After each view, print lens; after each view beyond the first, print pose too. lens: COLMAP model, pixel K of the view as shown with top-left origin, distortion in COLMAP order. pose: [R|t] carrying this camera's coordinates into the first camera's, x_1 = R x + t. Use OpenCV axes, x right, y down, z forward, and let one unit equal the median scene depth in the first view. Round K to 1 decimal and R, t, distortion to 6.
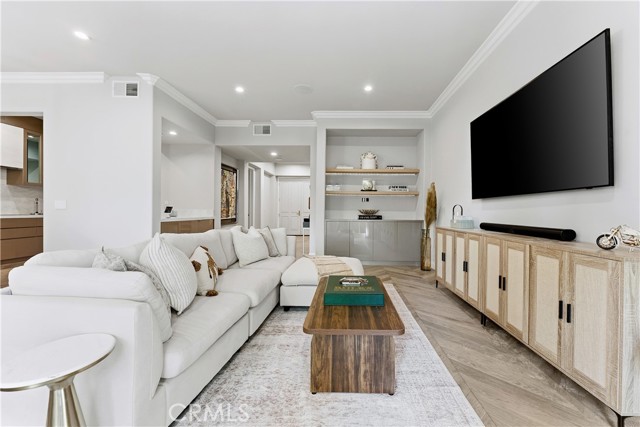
lens RADIAL K [[255.6, 0, 343.9], [0, 255.6, 212.8], [0, 0, 1]] dist [-0.006183, 0.000057]
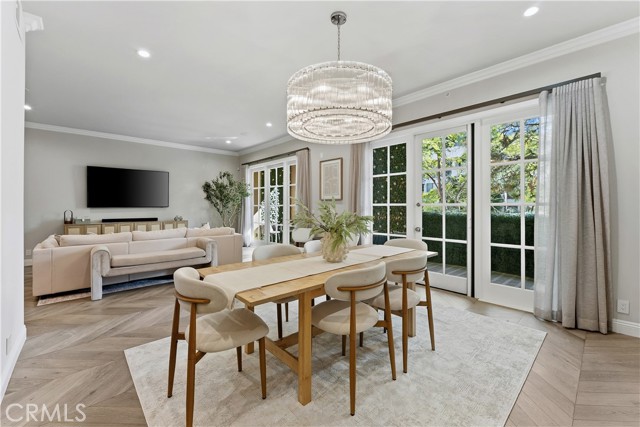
lens RADIAL K [[255.6, 0, 320.1], [0, 255.6, 209.6], [0, 0, 1]] dist [-0.006183, 0.000057]
pose [[-0.677452, -0.017101, 0.735368, -1.985891], [-0.000880, 0.999748, 0.022439, -0.079968], [-0.735567, 0.014554, -0.677296, 0.999854]]
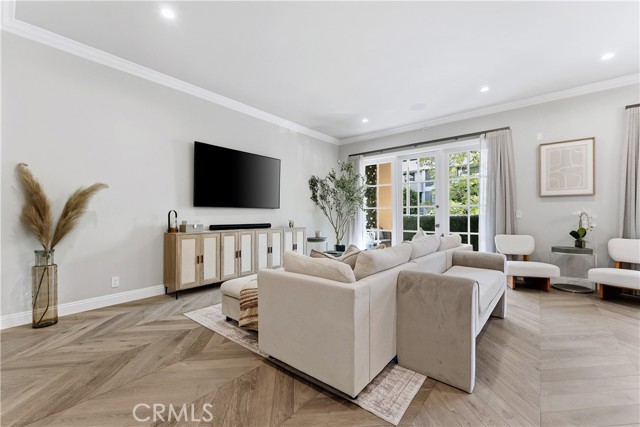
lens RADIAL K [[261.5, 0, 321.5], [0, 261.5, 213.9], [0, 0, 1]] dist [0.002727, 0.000242]
pose [[-0.761221, -0.001321, 0.648492, -0.726609], [0.001008, 0.999994, 0.003221, -0.022159], [-0.648492, 0.003106, -0.761215, 1.528020]]
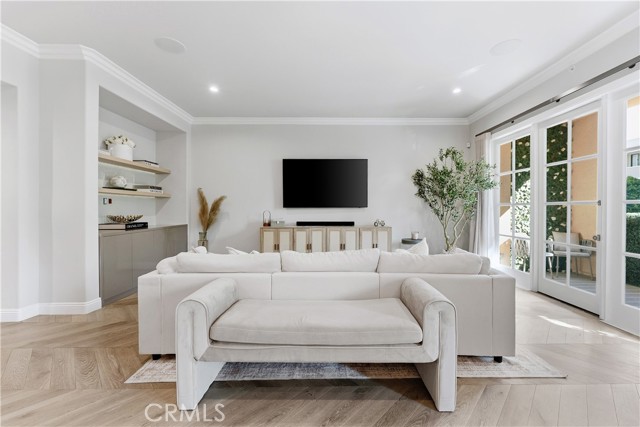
lens RADIAL K [[255.6, 0, 331.0], [0, 255.6, 210.7], [0, 0, 1]] dist [-0.006183, 0.000057]
pose [[-0.008297, -0.015496, 0.999846, -1.078587], [0.006883, 0.999855, 0.015553, -0.055736], [-0.999942, 0.007011, -0.008189, 0.712892]]
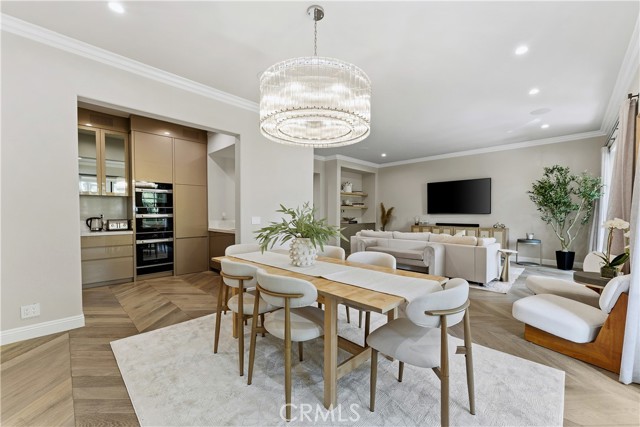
lens RADIAL K [[255.6, 0, 325.1], [0, 255.6, 216.7], [0, 0, 1]] dist [-0.006183, 0.000057]
pose [[0.701784, -0.018474, 0.712151, -1.968690], [0.010484, 0.999823, 0.015605, -0.073927], [-0.712313, -0.003485, 0.701853, -0.039008]]
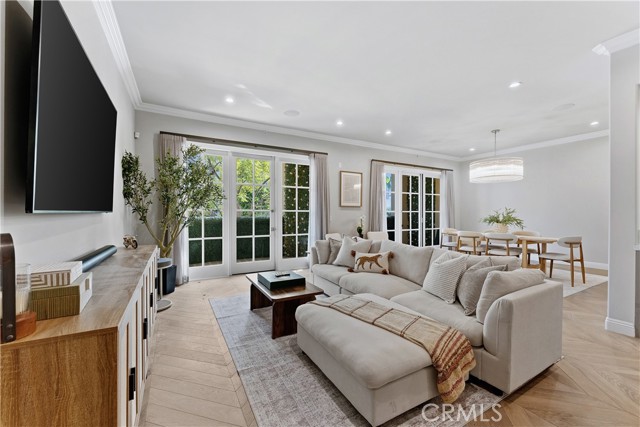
lens RADIAL K [[255.6, 0, 319.1], [0, 255.6, 216.7], [0, 0, 1]] dist [-0.006183, 0.000057]
pose [[-0.883971, -0.005188, -0.467514, 0.311231], [-0.015592, 0.999709, 0.018388, -0.059739], [0.467282, 0.023543, -0.883795, 1.421563]]
